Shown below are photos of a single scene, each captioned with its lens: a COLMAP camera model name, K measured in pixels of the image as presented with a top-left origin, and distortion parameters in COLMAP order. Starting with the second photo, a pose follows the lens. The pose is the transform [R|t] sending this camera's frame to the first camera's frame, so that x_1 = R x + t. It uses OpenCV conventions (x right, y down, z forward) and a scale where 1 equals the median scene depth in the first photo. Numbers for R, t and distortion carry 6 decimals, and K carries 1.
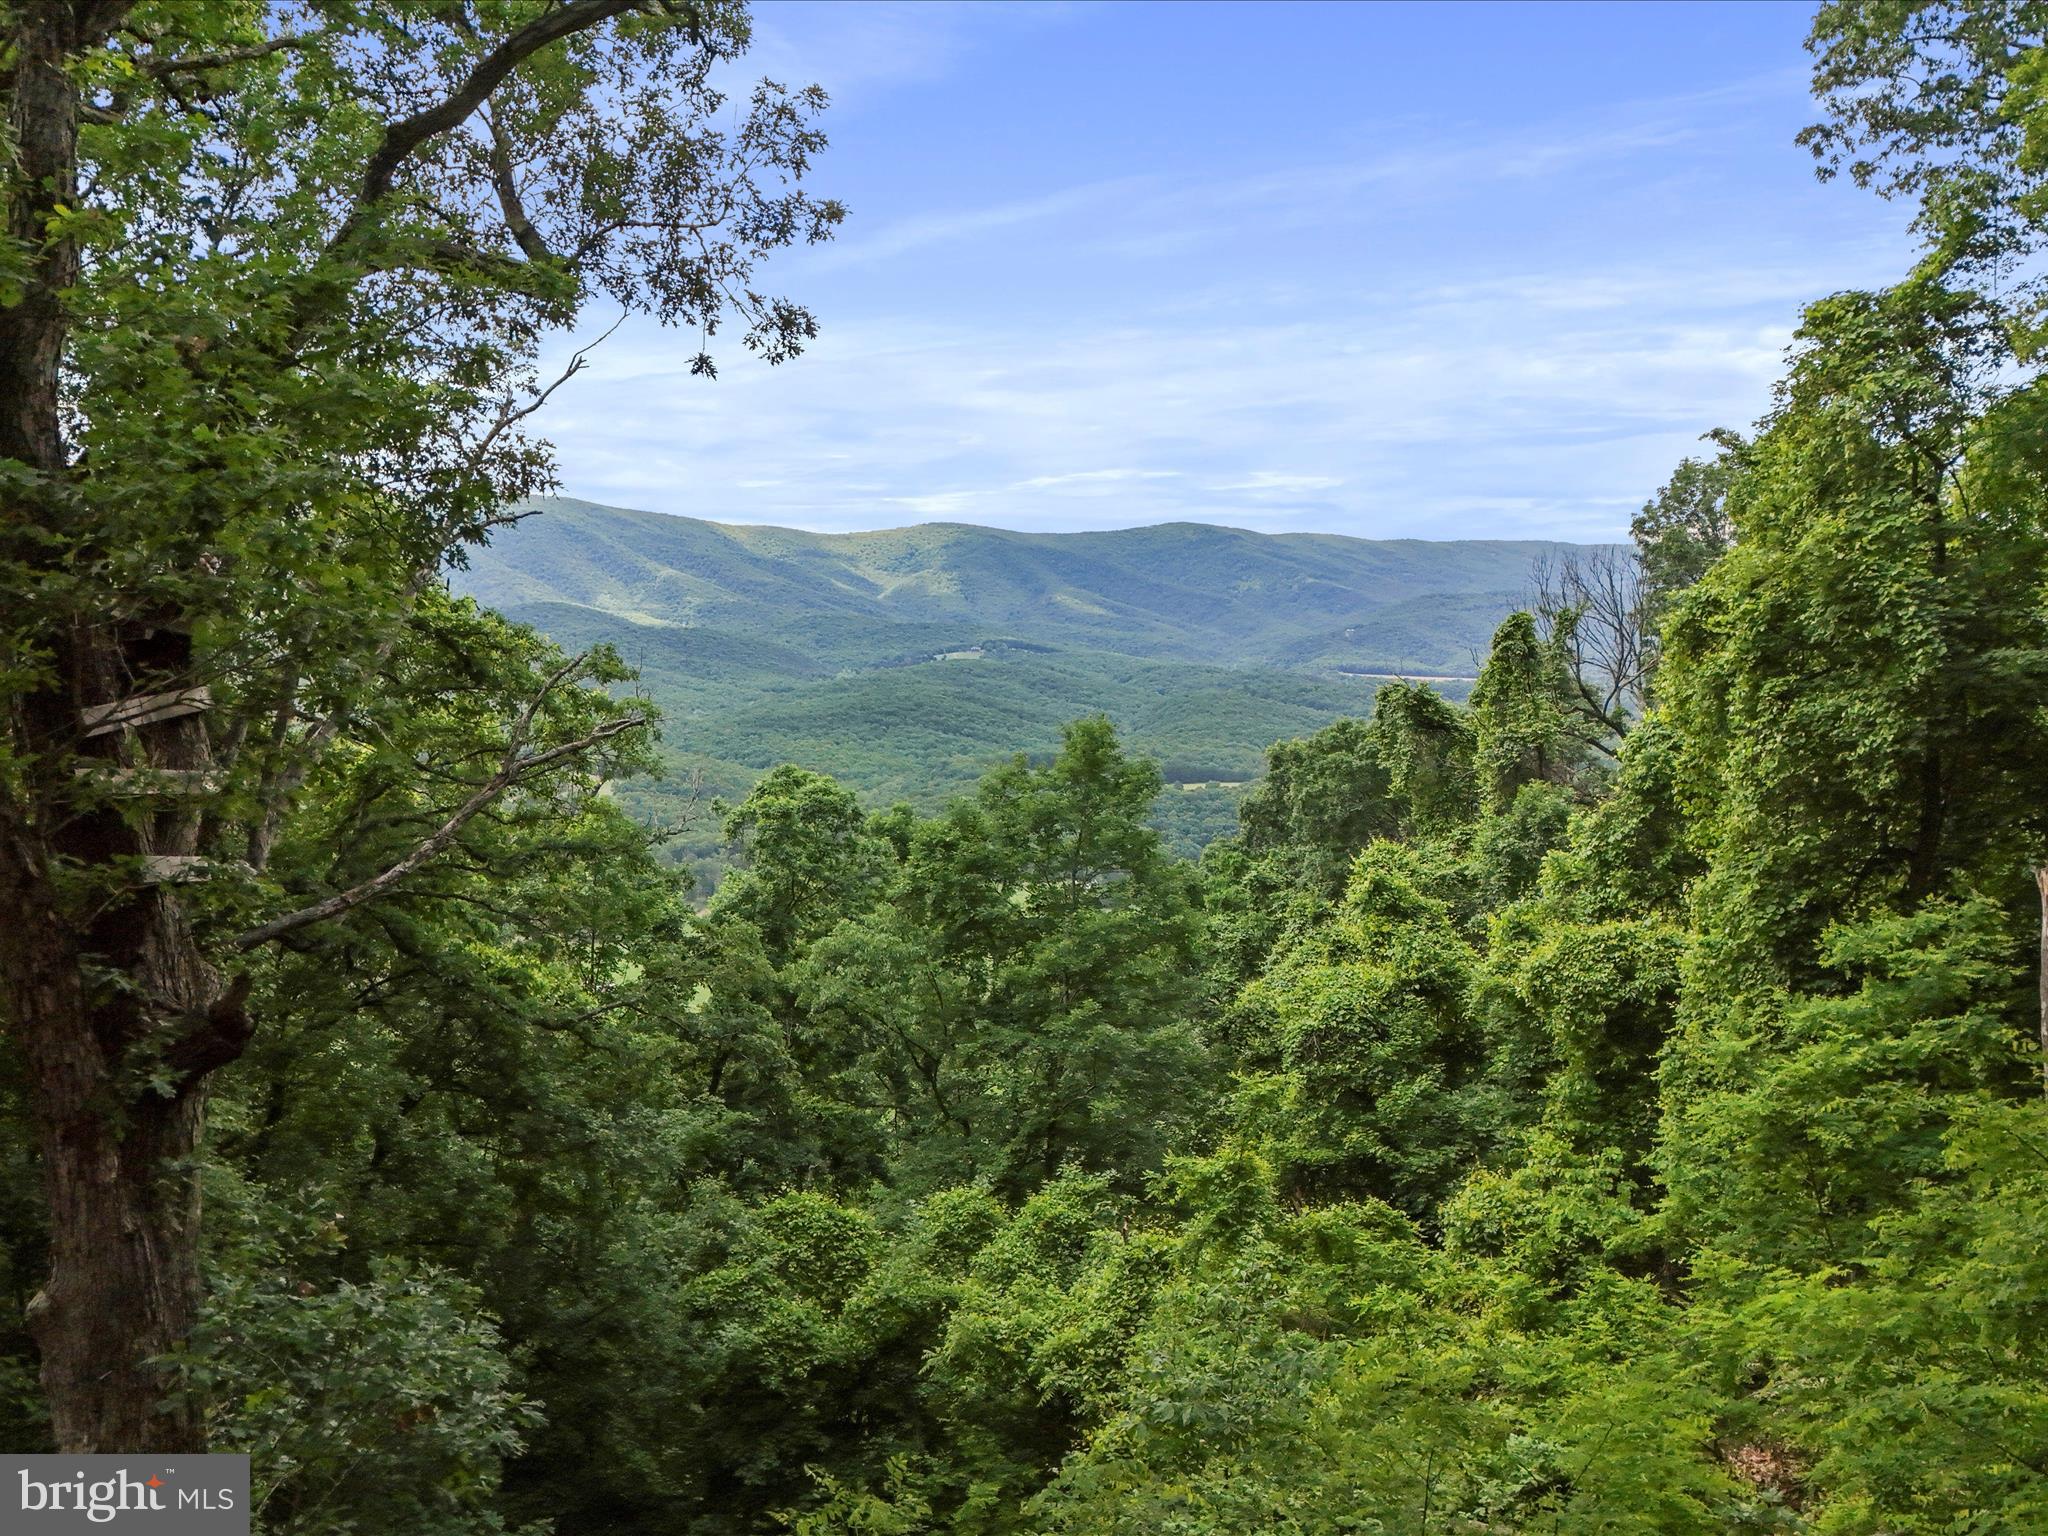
lens RADIAL K [[2009.1, 0, 1035.9], [0, 2009.1, 773.8], [0, 0, 1]] dist [0.172545, -0.358895]
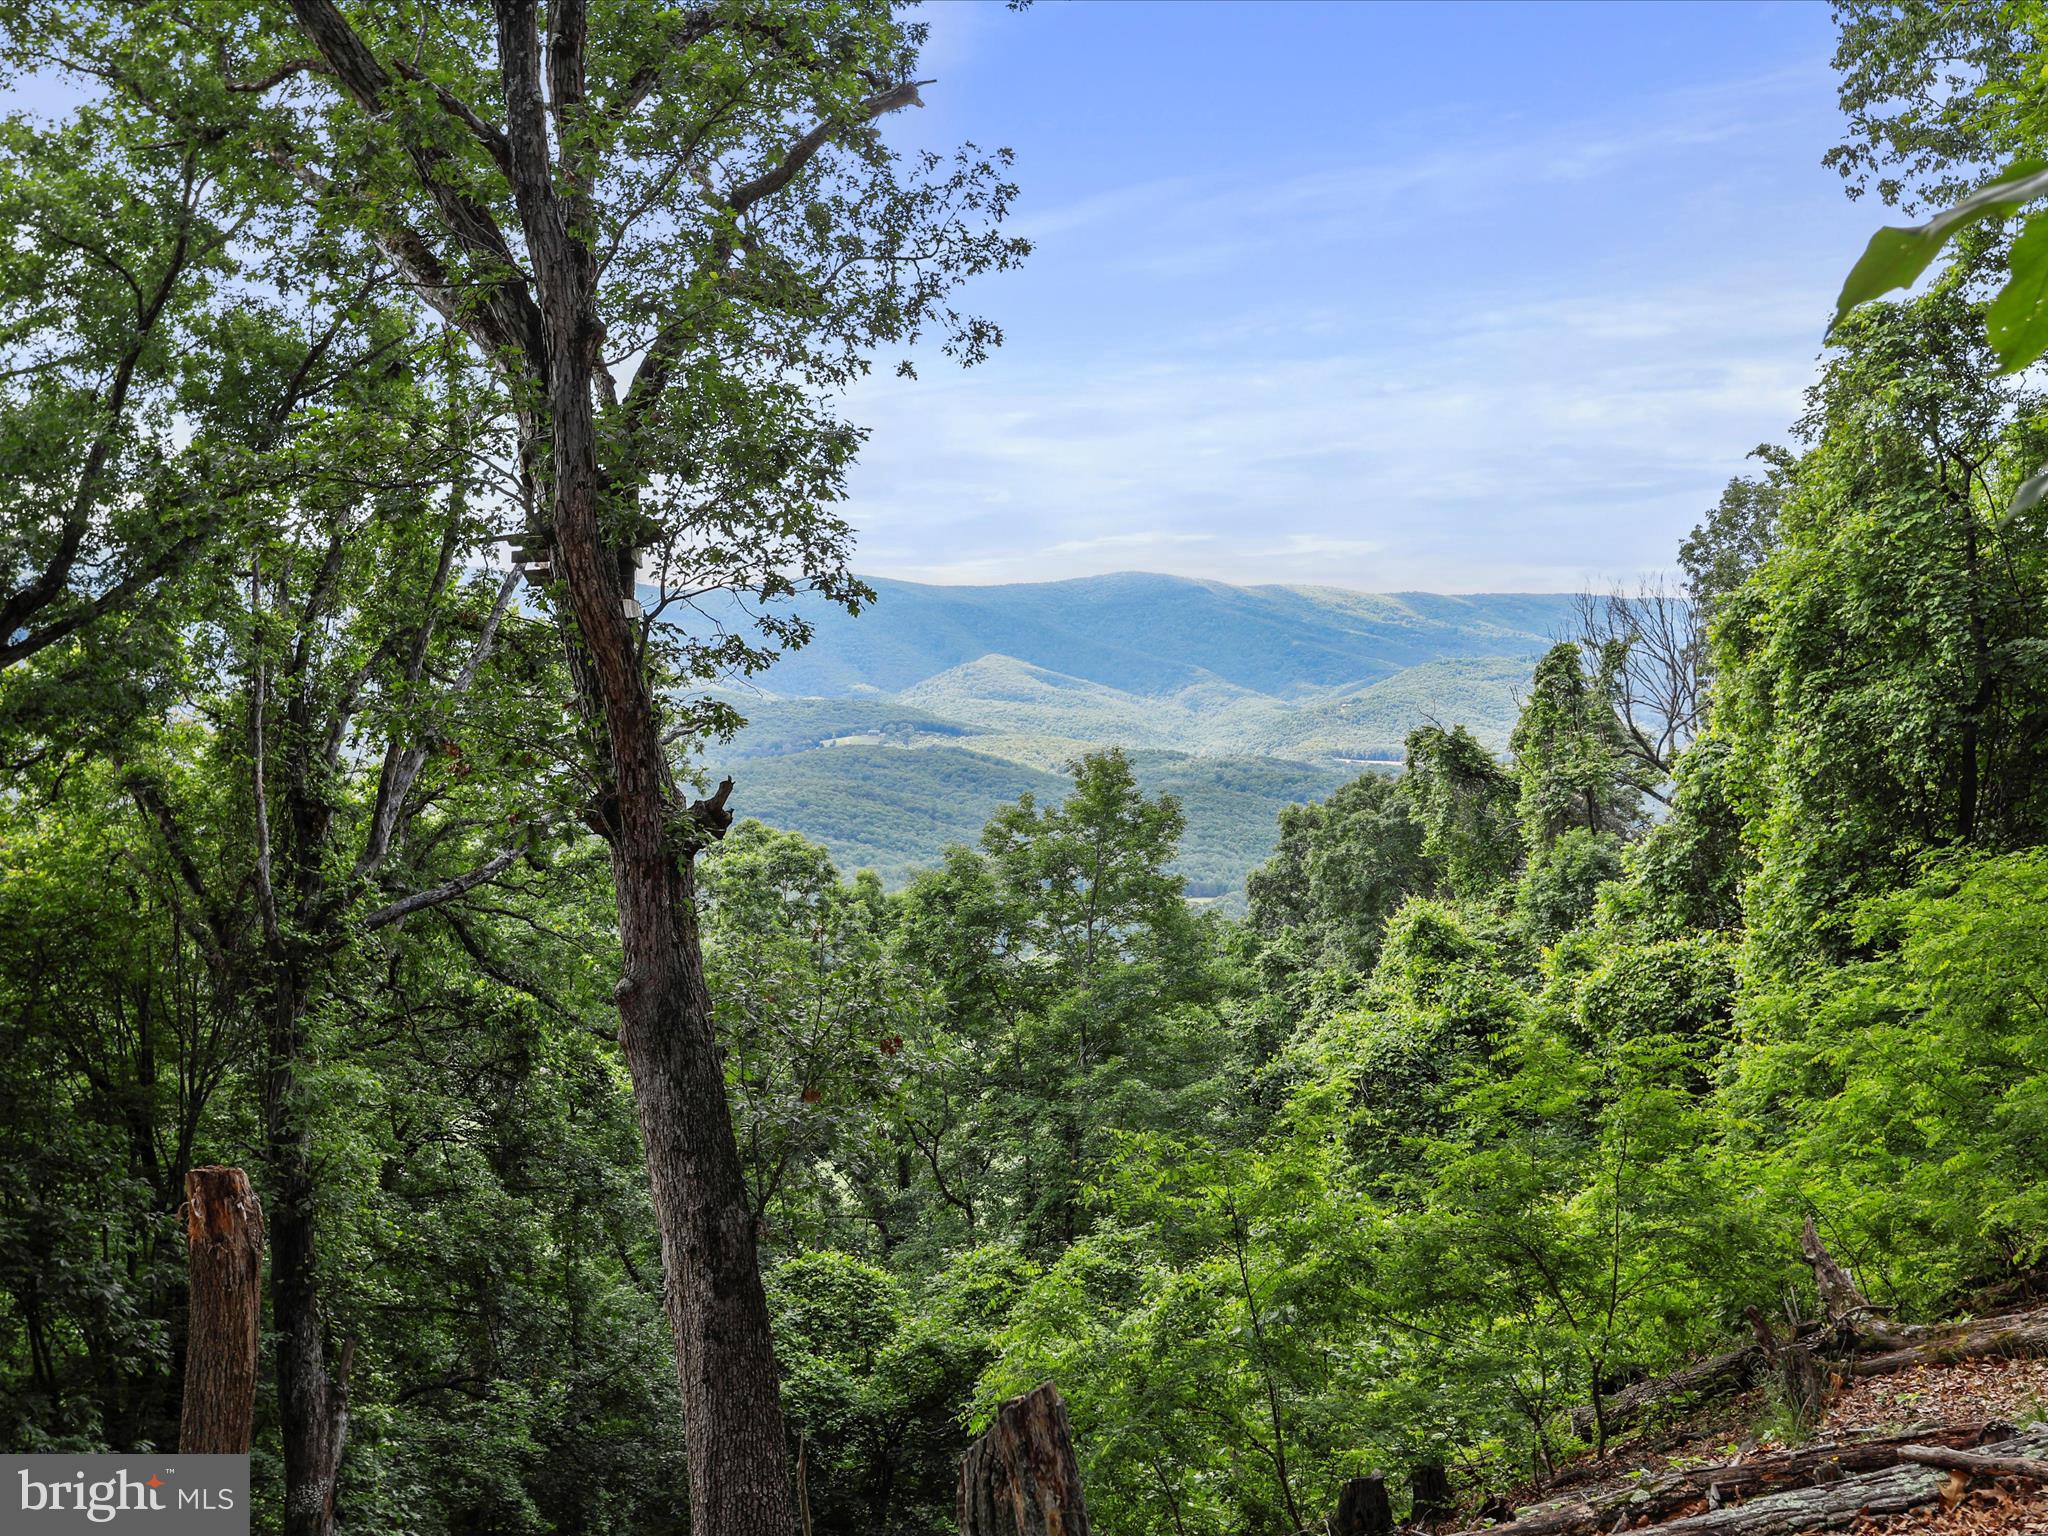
lens RADIAL K [[2737.2, 0, 1024.0], [0, 2737.2, 768.0], [0, 0, 1]] dist [-0.006724, 0.529428]
pose [[0.998998, -0.007990, 0.044031, -0.079452], [0.010536, 0.998266, -0.057911, 0.061988], [-0.043492, 0.058317, 0.997350, -0.291033]]
